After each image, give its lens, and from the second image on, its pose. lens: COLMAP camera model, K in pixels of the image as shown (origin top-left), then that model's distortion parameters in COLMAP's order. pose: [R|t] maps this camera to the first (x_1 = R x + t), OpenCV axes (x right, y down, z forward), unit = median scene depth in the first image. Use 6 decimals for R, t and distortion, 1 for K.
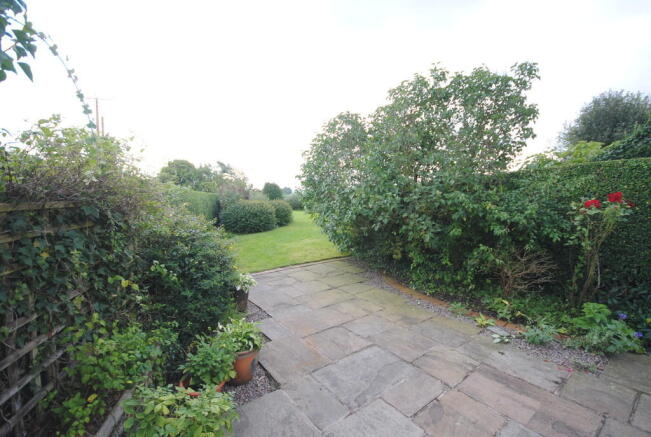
lens RADIAL K [[295.8, 0, 324.8], [0, 295.8, 216.7], [0, 0, 1]] dist [-0.002016, -0.000276]
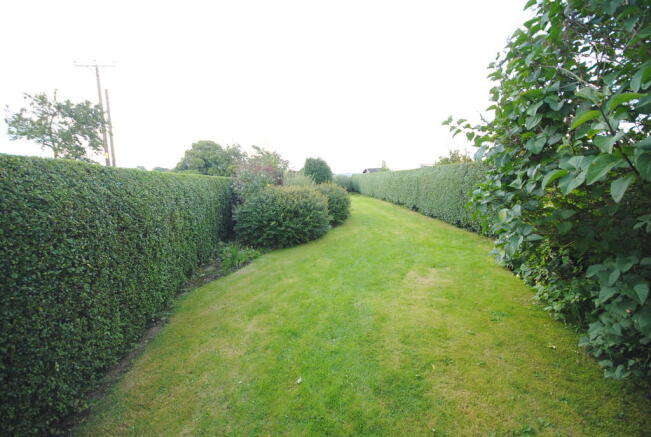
lens RADIAL K [[295.8, 0, 326.3], [0, 295.8, 218.5], [0, 0, 1]] dist [-0.002016, -0.000276]
pose [[0.992437, -0.024103, -0.120369, -0.090024], [0.032073, 0.997388, 0.064719, -0.024041], [0.118495, -0.068090, 0.990617, 0.374510]]
